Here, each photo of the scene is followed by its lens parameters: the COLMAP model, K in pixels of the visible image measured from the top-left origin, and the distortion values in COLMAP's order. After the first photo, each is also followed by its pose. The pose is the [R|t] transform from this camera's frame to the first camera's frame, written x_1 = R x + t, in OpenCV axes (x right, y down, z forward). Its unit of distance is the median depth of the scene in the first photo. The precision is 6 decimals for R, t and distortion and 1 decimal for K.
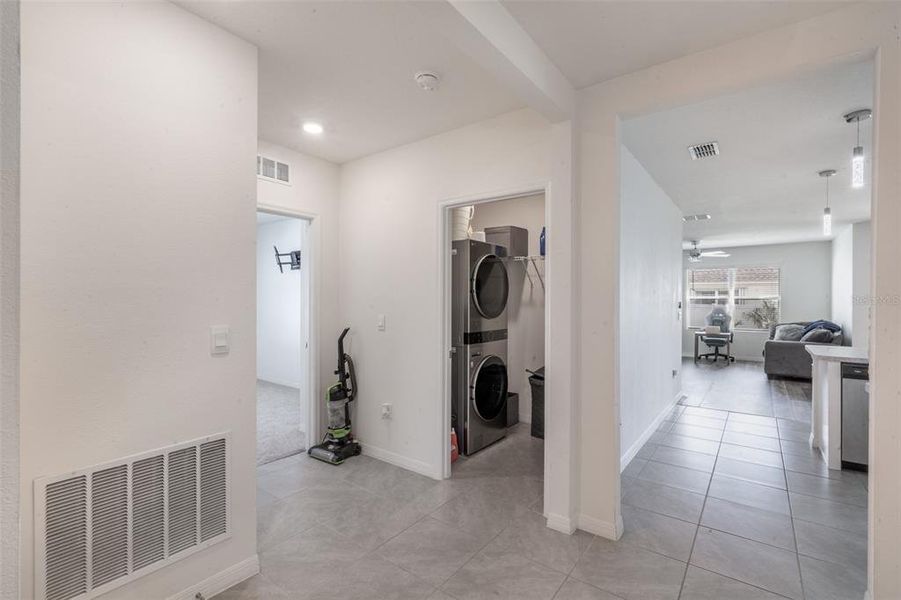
lens RADIAL K [[406.1, 0, 451.3], [0, 406.1, 302.8], [0, 0, 1]] dist [-0.007598, 0.003051]
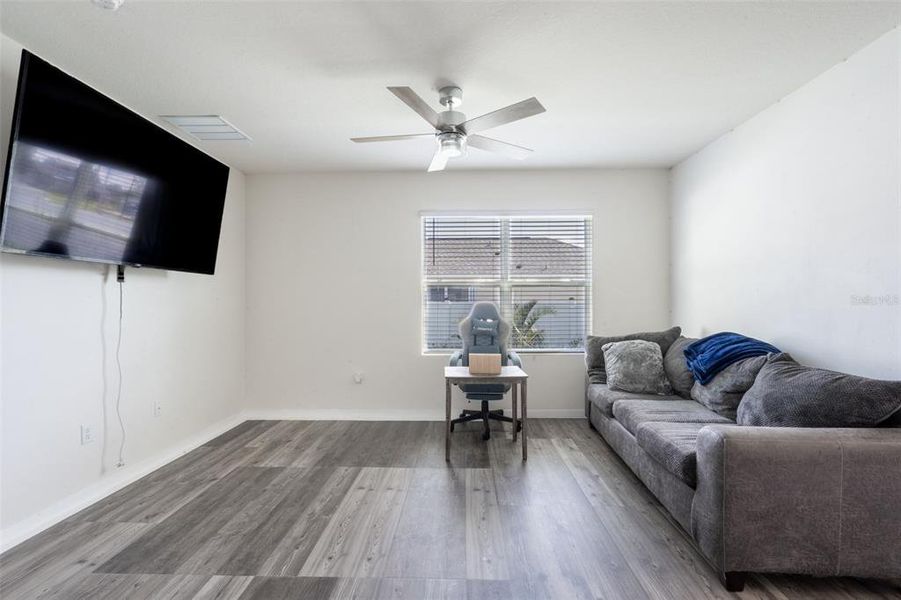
lens RADIAL K [[406.1, 0, 451.4], [0, 406.1, 299.5], [0, 0, 1]] dist [-0.007598, 0.003051]
pose [[0.812970, -0.003574, 0.582294, 0.407265], [0.011026, 0.999896, -0.009256, 0.011236], [-0.582201, 0.013945, 0.812925, 0.721958]]
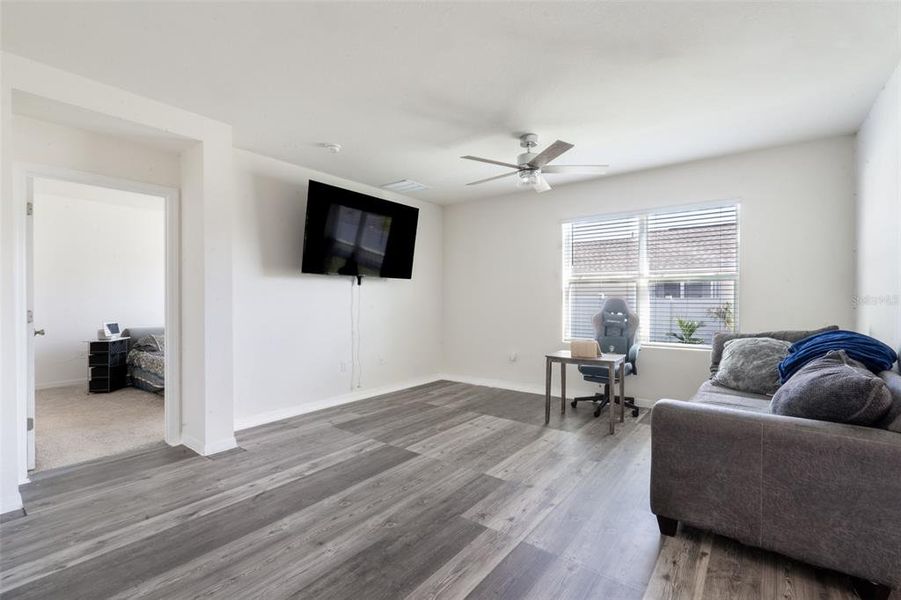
lens RADIAL K [[406.1, 0, 451.5], [0, 406.1, 299.5], [0, 0, 1]] dist [-0.007598, 0.003051]
pose [[0.999987, -0.005013, 0.000788, 0.506957], [0.005017, 0.999975, -0.005033, 0.015258], [-0.000763, 0.005037, 0.999987, 0.566181]]
